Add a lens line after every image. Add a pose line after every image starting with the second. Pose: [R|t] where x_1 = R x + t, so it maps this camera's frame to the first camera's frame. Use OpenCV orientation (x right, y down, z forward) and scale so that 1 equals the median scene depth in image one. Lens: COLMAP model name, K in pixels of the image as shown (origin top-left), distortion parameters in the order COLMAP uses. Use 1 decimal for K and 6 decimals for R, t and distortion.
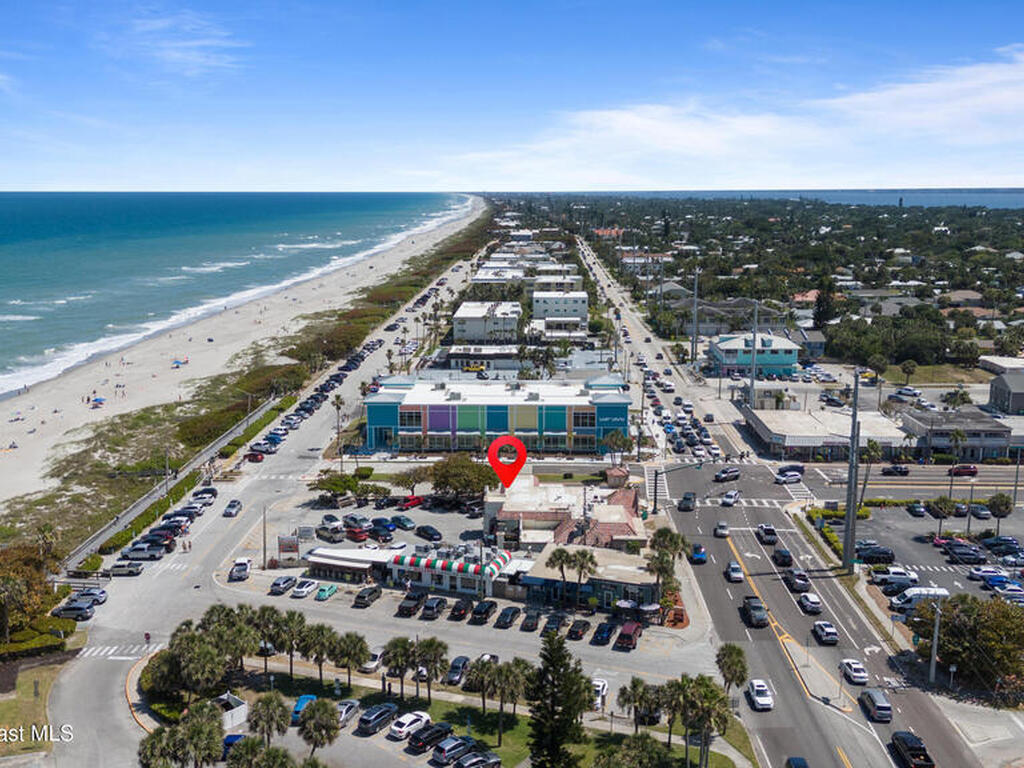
lens RADIAL K [[998.9, 0, 512.0], [0, 998.9, 384.0], [0, 0, 1]] dist [0.131110, -0.235574]
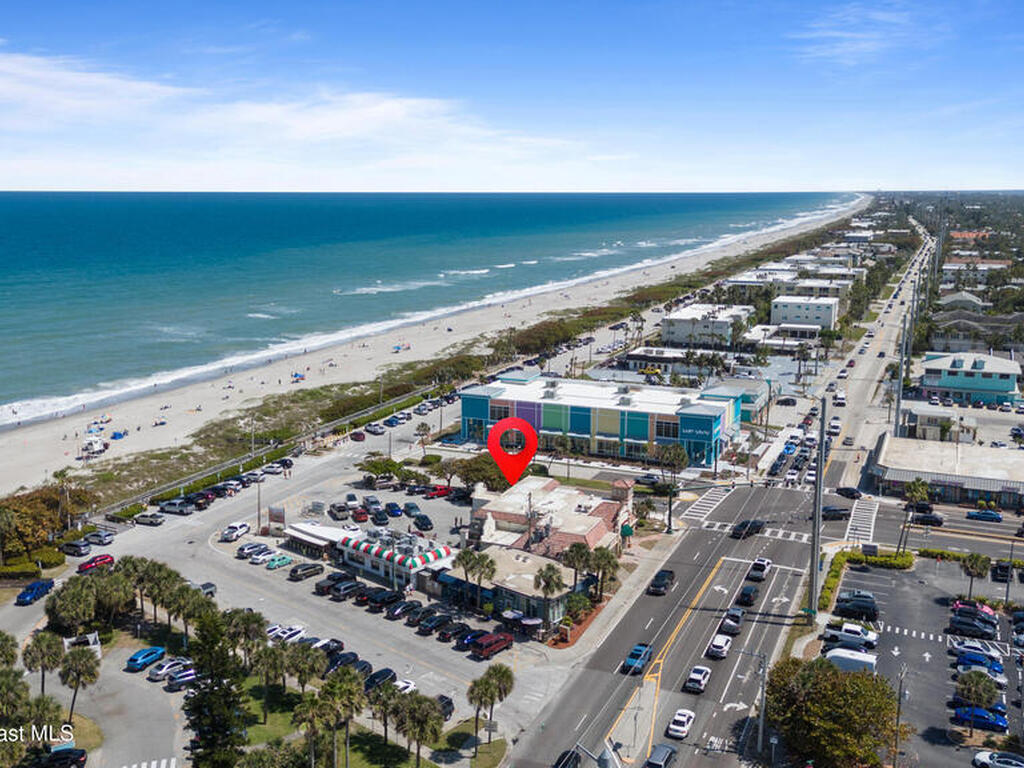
lens RADIAL K [[998.9, 0, 512.0], [0, 998.9, 384.0], [0, 0, 1]] dist [0.131110, -0.235574]
pose [[0.929668, 0.072617, -0.361170, 0.321973], [-0.072605, 0.997268, 0.013621, -0.011150], [0.361173, 0.013560, 0.932400, 0.069953]]
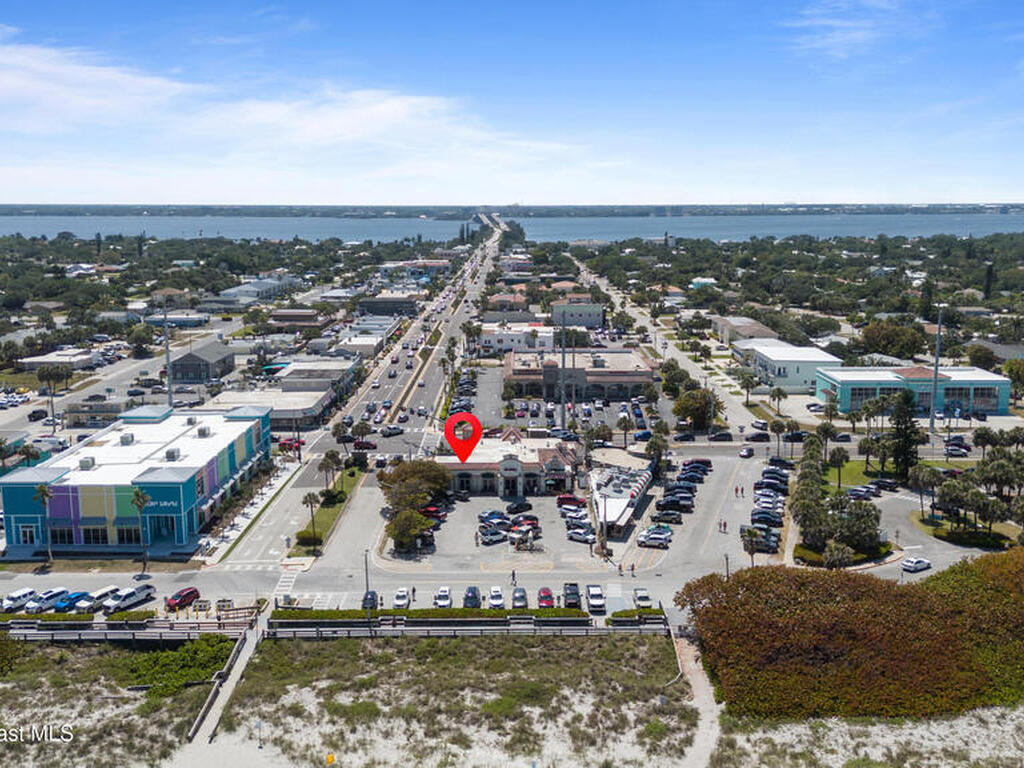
lens RADIAL K [[998.9, 0, 512.0], [0, 998.9, 384.0], [0, 0, 1]] dist [0.131110, -0.235574]
pose [[-0.028750, -0.175880, 0.983992, -1.016747], [0.195287, 0.964441, 0.178092, -0.159080], [-0.980325, 0.197281, 0.006620, 0.872383]]
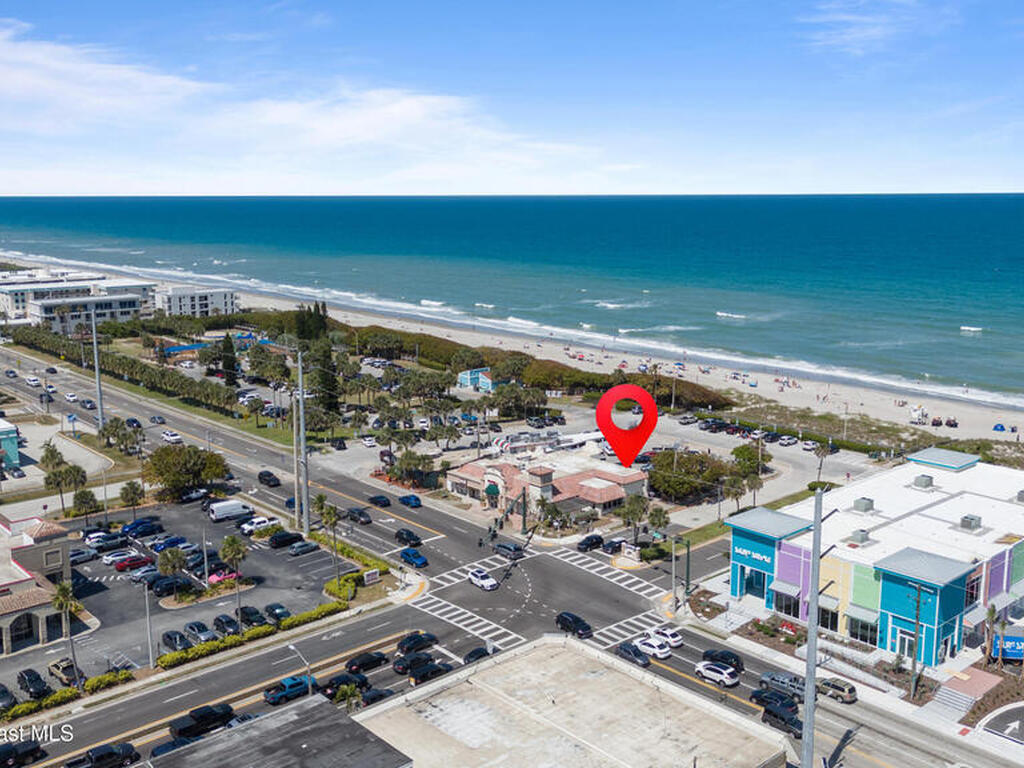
lens RADIAL K [[998.9, 0, 512.0], [0, 998.9, 384.0], [0, 0, 1]] dist [0.131110, -0.235574]
pose [[-0.722283, 0.136572, -0.677978, 0.730854], [-0.126488, 0.937687, 0.323642, -0.287350], [0.679932, 0.319518, -0.660001, 1.499866]]
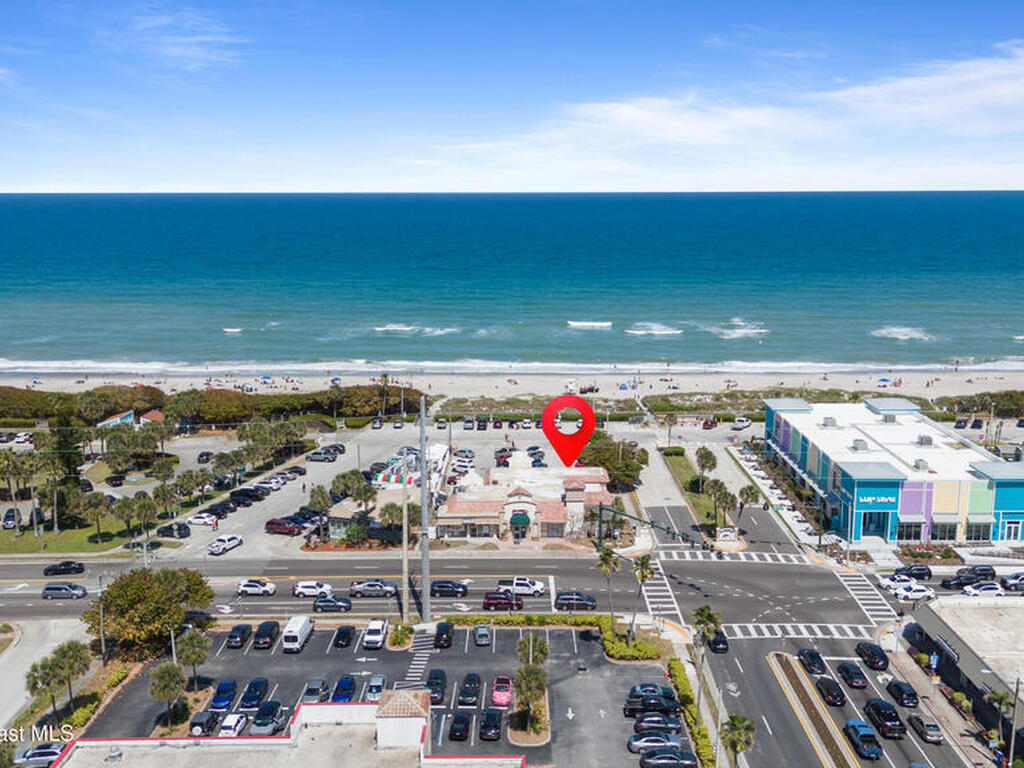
lens RADIAL K [[998.9, 0, 512.0], [0, 998.9, 384.0], [0, 0, 1]] dist [0.131110, -0.235574]
pose [[0.027235, 0.193733, -0.980676, 0.939979], [-0.186956, 0.964717, 0.185388, -0.155674], [0.981991, 0.178294, 0.062494, 0.811229]]
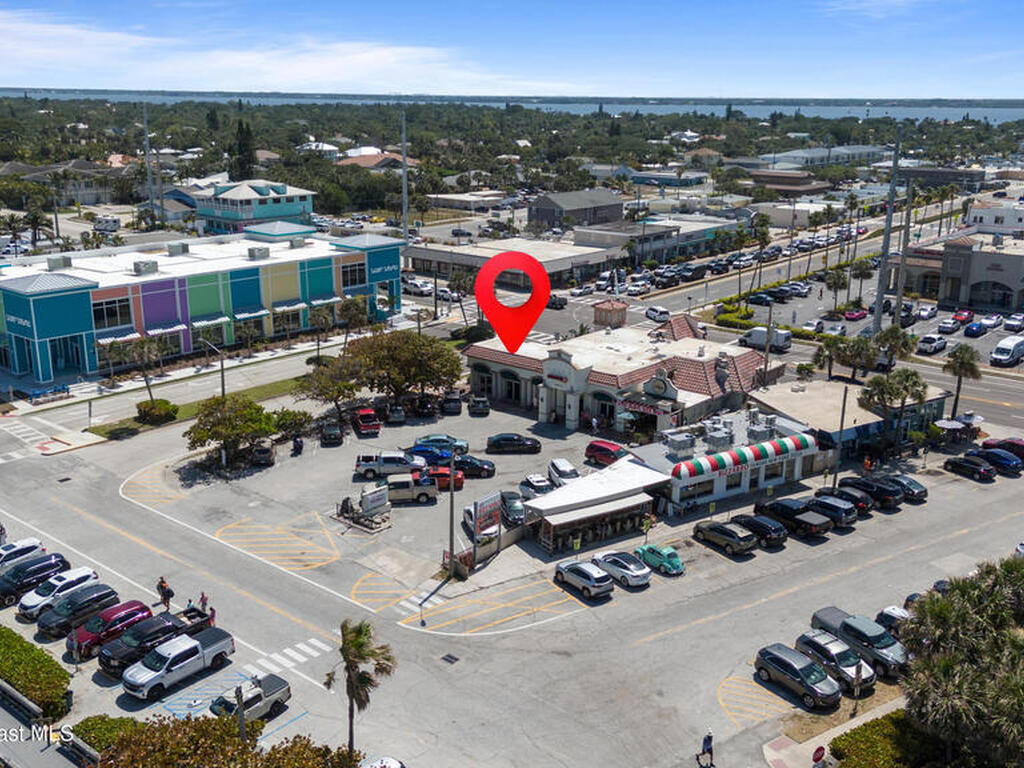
lens RADIAL K [[998.9, 0, 512.0], [0, 998.9, 384.0], [0, 0, 1]] dist [0.131110, -0.235574]
pose [[0.616086, -0.209626, 0.759273, -0.466405], [0.142034, 0.977701, 0.154683, 0.020906], [-0.774768, 0.012544, 0.632122, 0.561922]]
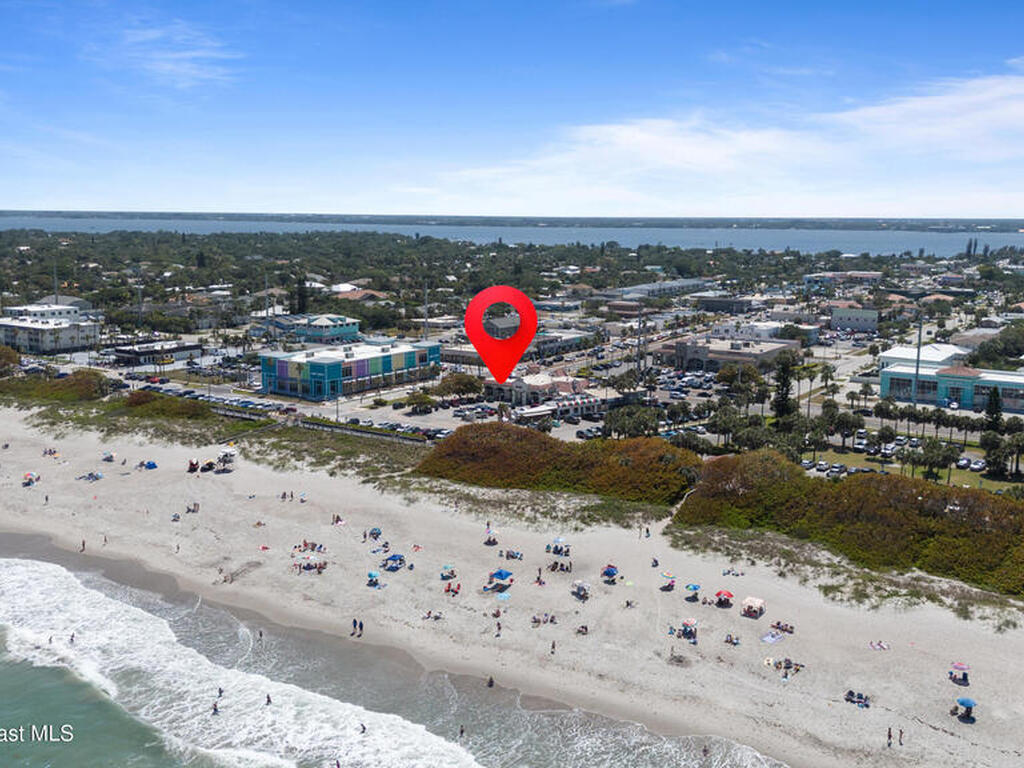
lens RADIAL K [[998.9, 0, 512.0], [0, 998.9, 384.0], [0, 0, 1]] dist [0.131110, -0.235574]
pose [[0.530922, -0.136133, 0.836415, -1.404395], [0.155922, 0.985854, 0.061482, 0.000004], [-0.832952, 0.097774, 0.544638, 0.010195]]
